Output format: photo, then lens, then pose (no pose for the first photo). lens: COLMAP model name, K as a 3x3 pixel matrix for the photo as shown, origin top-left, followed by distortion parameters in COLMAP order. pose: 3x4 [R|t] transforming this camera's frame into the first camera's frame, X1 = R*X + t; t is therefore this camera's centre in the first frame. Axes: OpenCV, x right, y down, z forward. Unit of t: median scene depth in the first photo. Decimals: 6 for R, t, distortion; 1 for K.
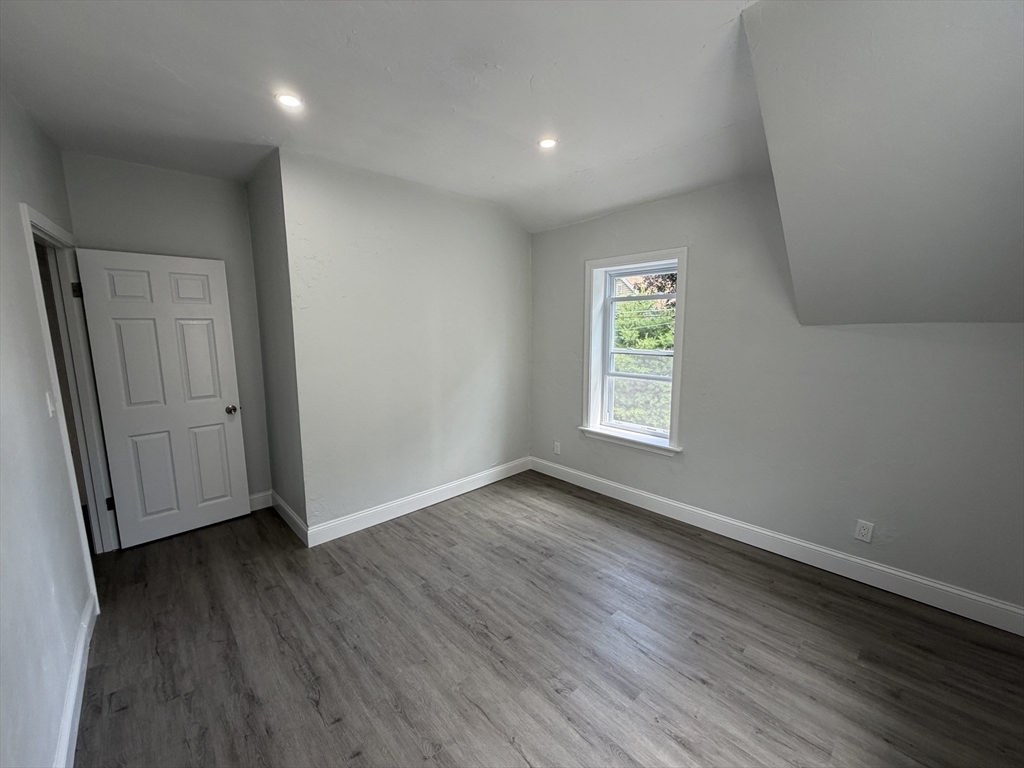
lens RADIAL K [[407.7, 0, 509.4], [0, 407.7, 383.8], [0, 0, 1]] dist [0.000515, 0.000196]
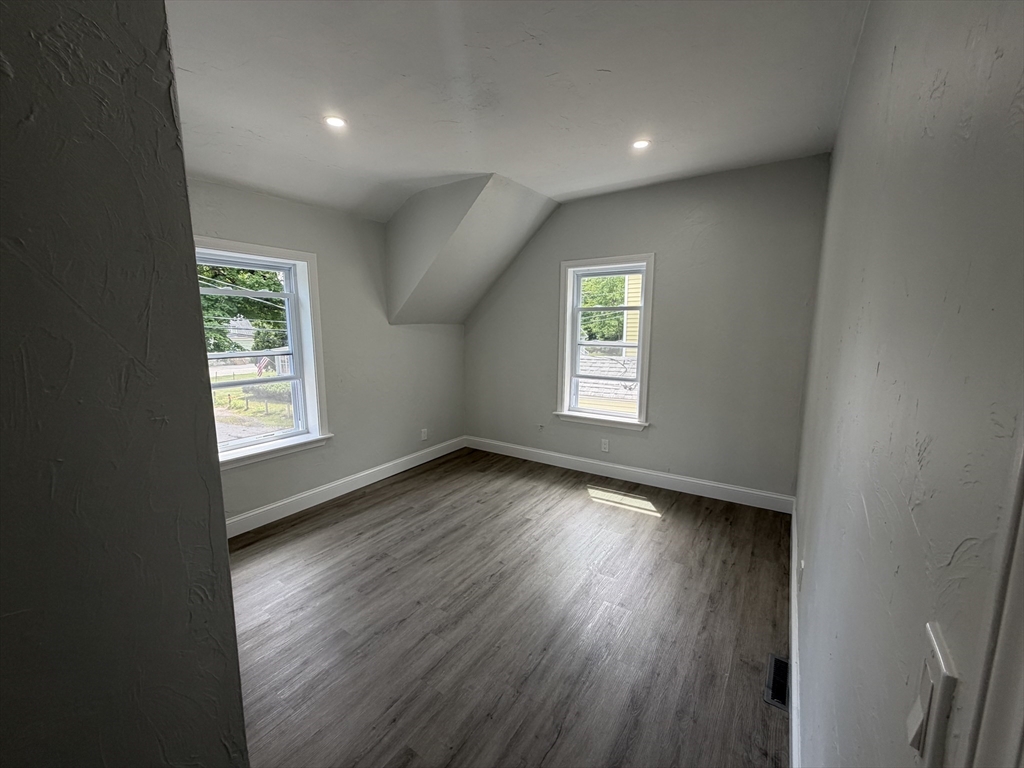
lens RADIAL K [[407.7, 0, 509.4], [0, 407.7, 383.8], [0, 0, 1]] dist [0.000515, 0.000196]
pose [[-0.228073, -0.125948, 0.965464, -0.982421], [0.140288, 0.977000, 0.160594, -0.113416], [-0.963484, 0.172070, -0.205158, 0.944886]]
